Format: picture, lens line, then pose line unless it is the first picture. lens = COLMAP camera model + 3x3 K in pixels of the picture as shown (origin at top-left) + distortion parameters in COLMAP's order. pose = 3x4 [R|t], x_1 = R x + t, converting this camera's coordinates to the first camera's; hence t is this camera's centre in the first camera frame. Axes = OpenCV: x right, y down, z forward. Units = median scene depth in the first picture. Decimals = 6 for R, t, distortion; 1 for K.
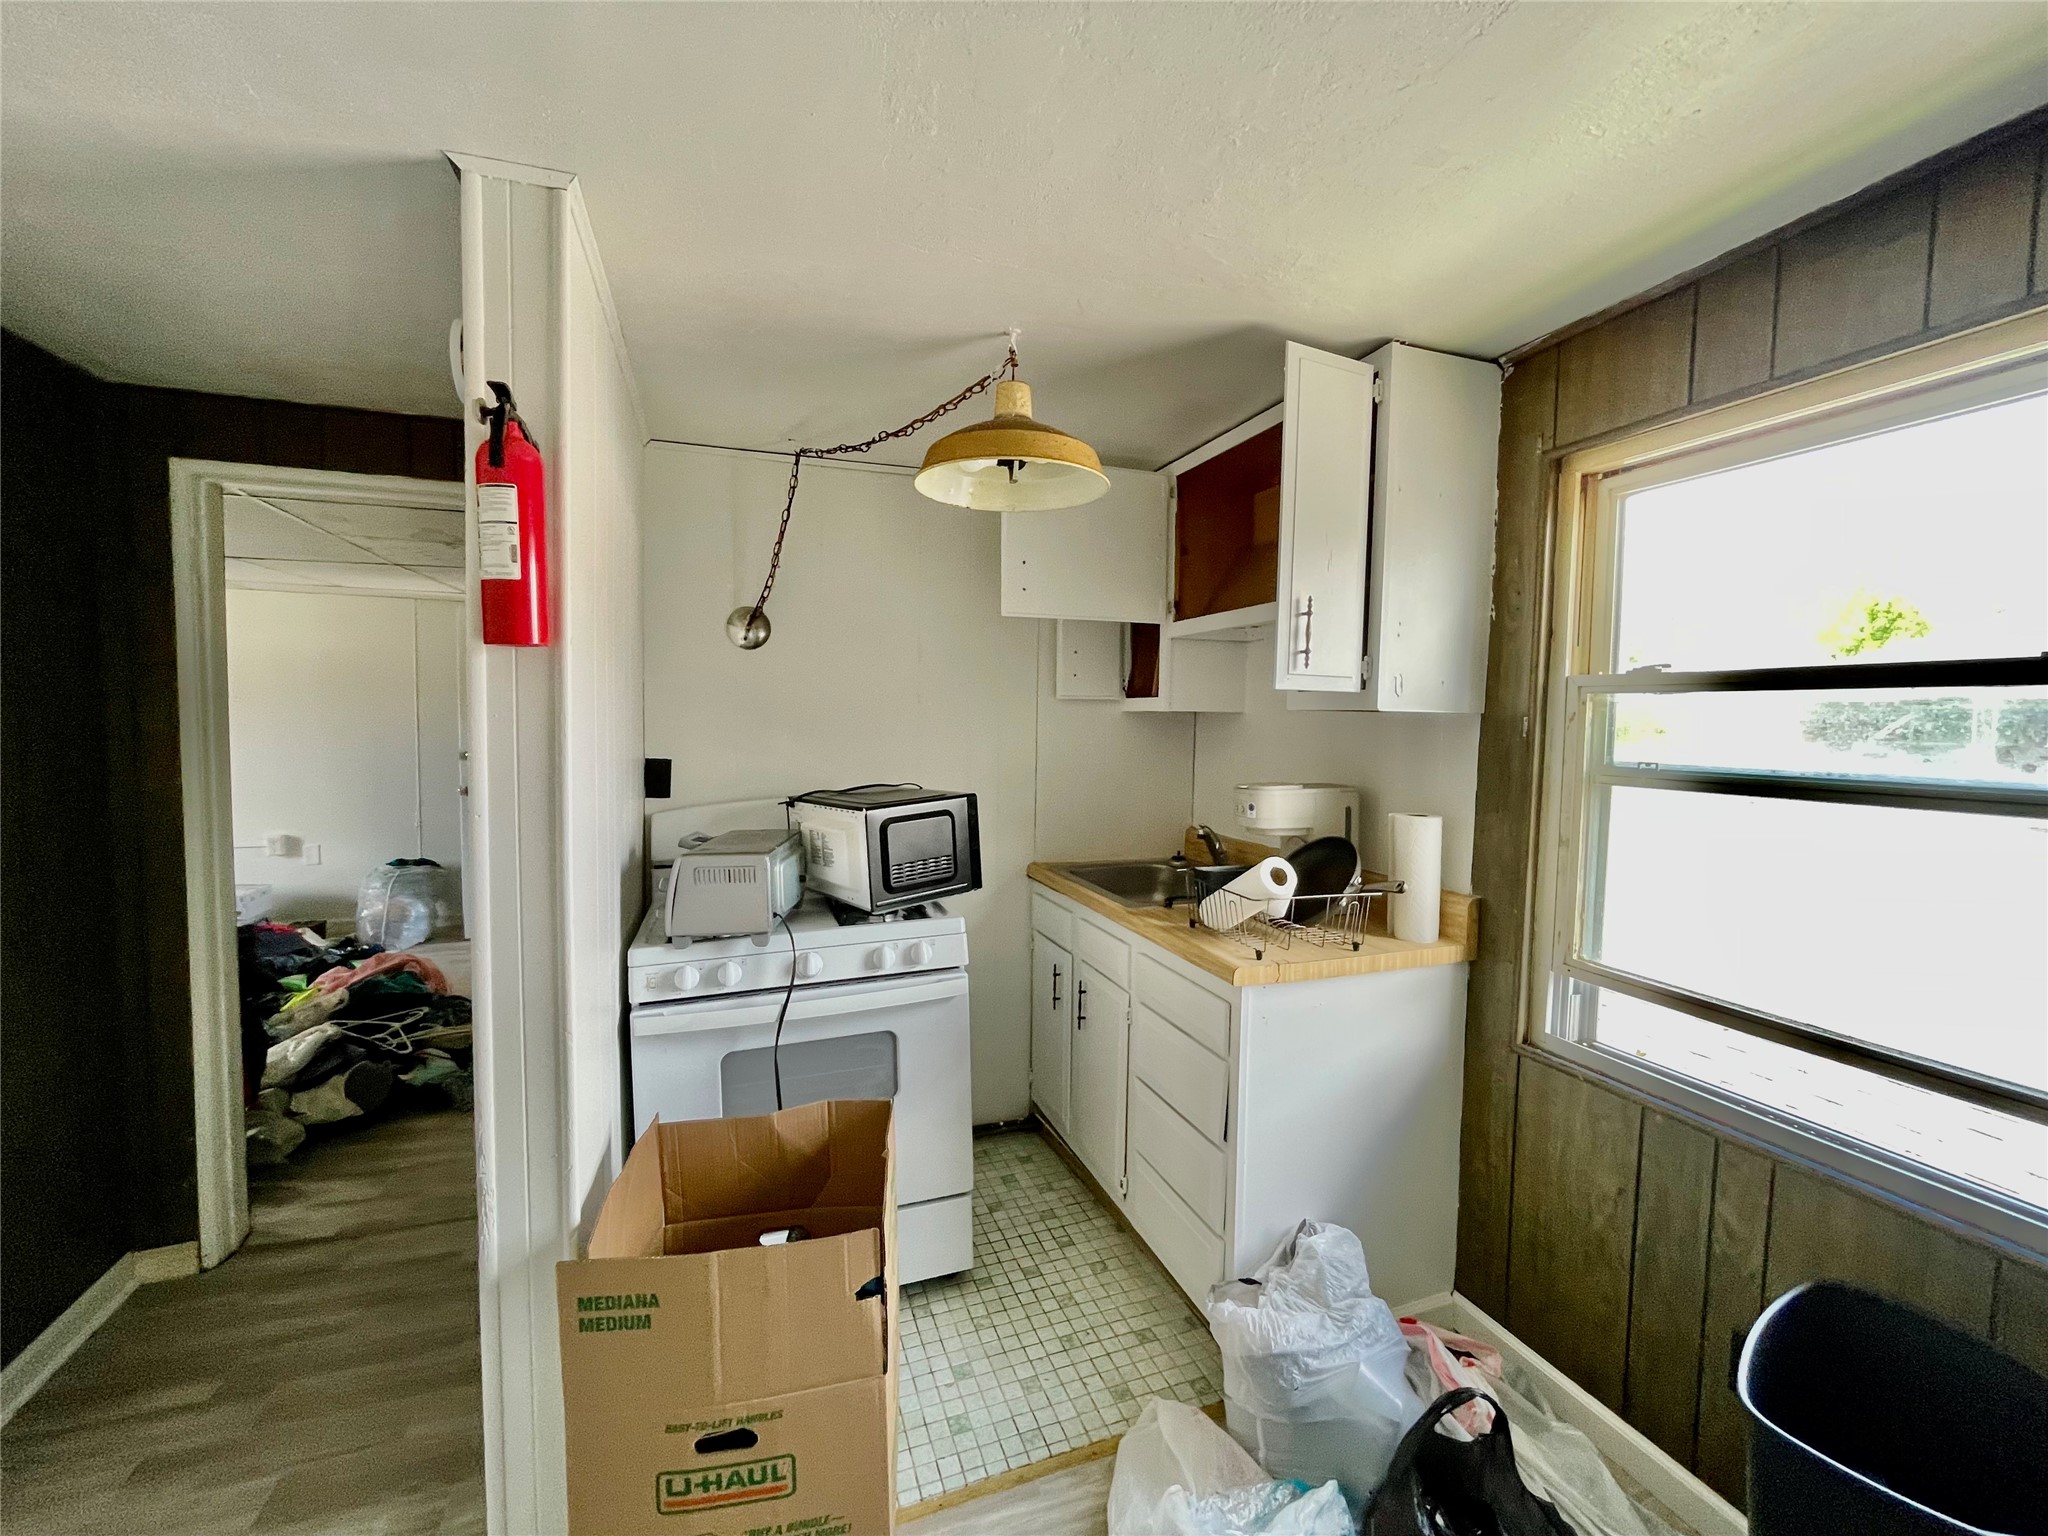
lens RADIAL K [[832.8, 0, 1022.3], [0, 832.8, 757.2], [0, 0, 1]] dist [-0.003734, 0.000022]
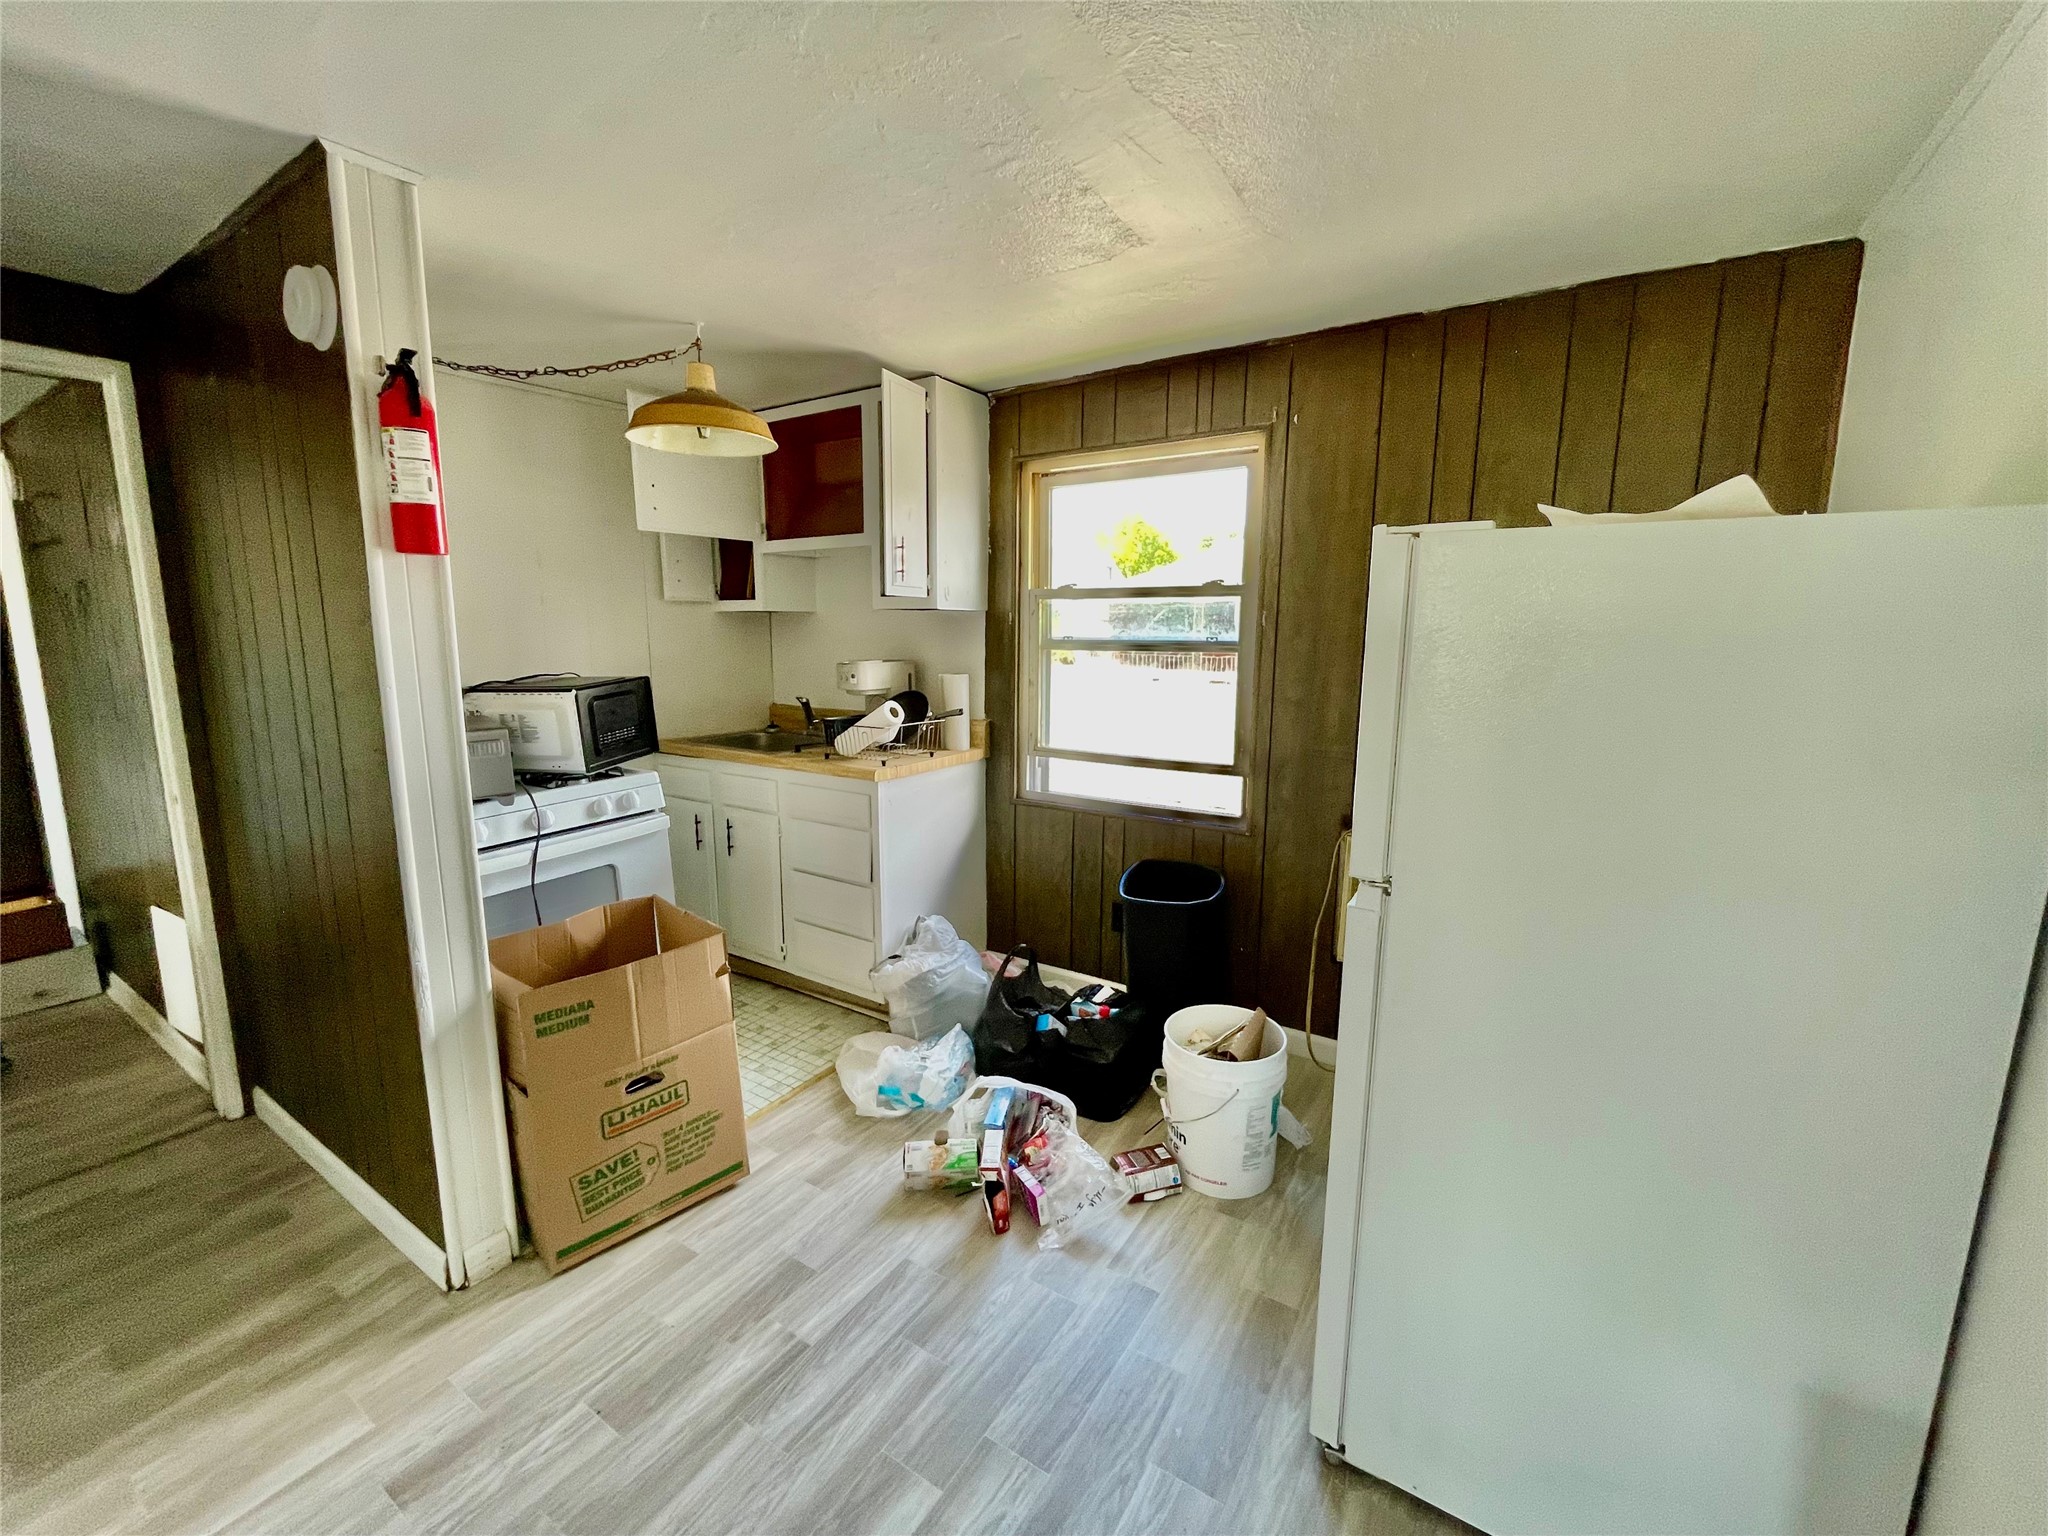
lens RADIAL K [[832.8, 0, 1032.5], [0, 832.8, 757.0], [0, 0, 1]] dist [-0.003734, 0.000022]
pose [[0.788138, -0.105964, 0.606309, -0.451206], [0.038174, 0.991588, 0.123678, 0.037611], [-0.614314, -0.074330, 0.785553, -0.424040]]
